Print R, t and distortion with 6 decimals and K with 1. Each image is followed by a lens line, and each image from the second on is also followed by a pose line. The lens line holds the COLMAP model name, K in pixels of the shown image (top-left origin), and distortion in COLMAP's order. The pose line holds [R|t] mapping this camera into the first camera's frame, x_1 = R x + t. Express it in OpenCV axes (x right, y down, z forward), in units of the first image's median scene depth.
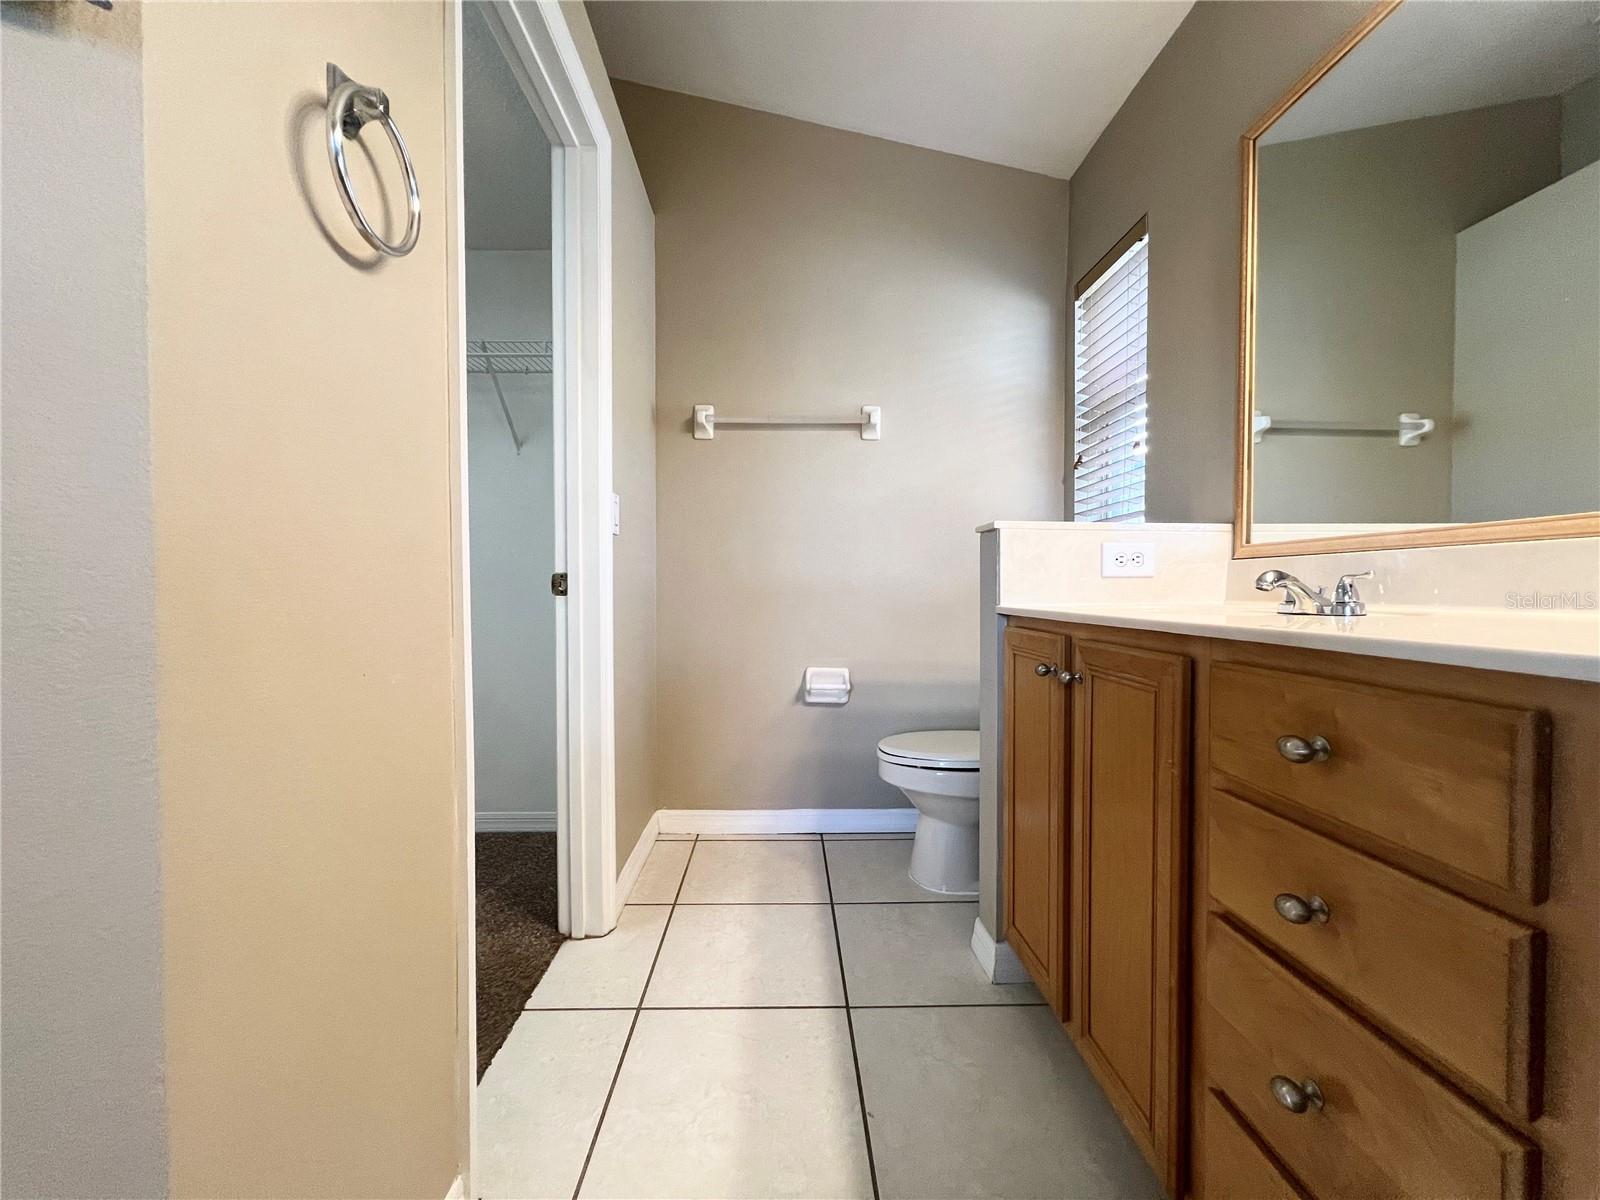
lens RADIAL K [[638.5, 0, 800.6], [0, 638.5, 598.2], [0, 0, 1]] dist [-0.003190, 0.001384]
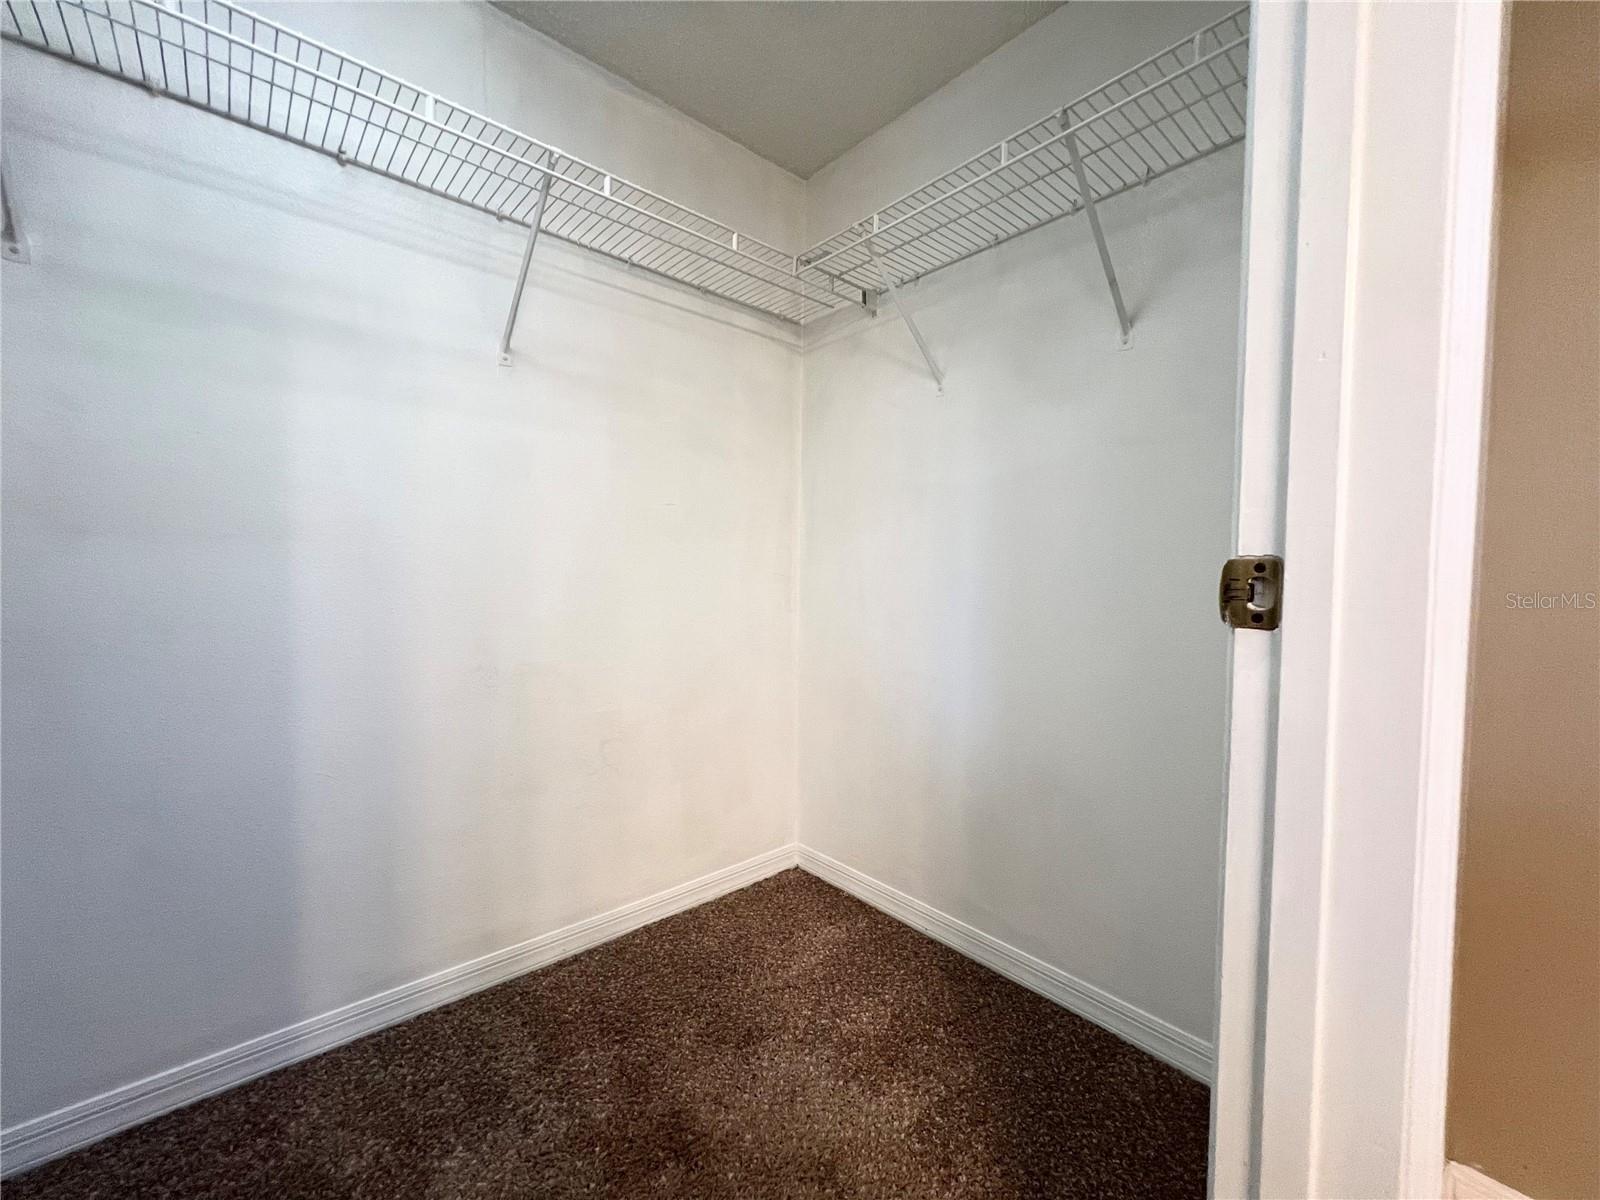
lens RADIAL K [[638.5, 0, 802.7], [0, 638.5, 599.8], [0, 0, 1]] dist [-0.003190, 0.001384]
pose [[0.642356, 0.045310, -0.765066, -0.269234], [-0.022293, 0.998933, 0.040443, -0.025010], [0.766082, -0.008924, 0.642681, 0.610773]]
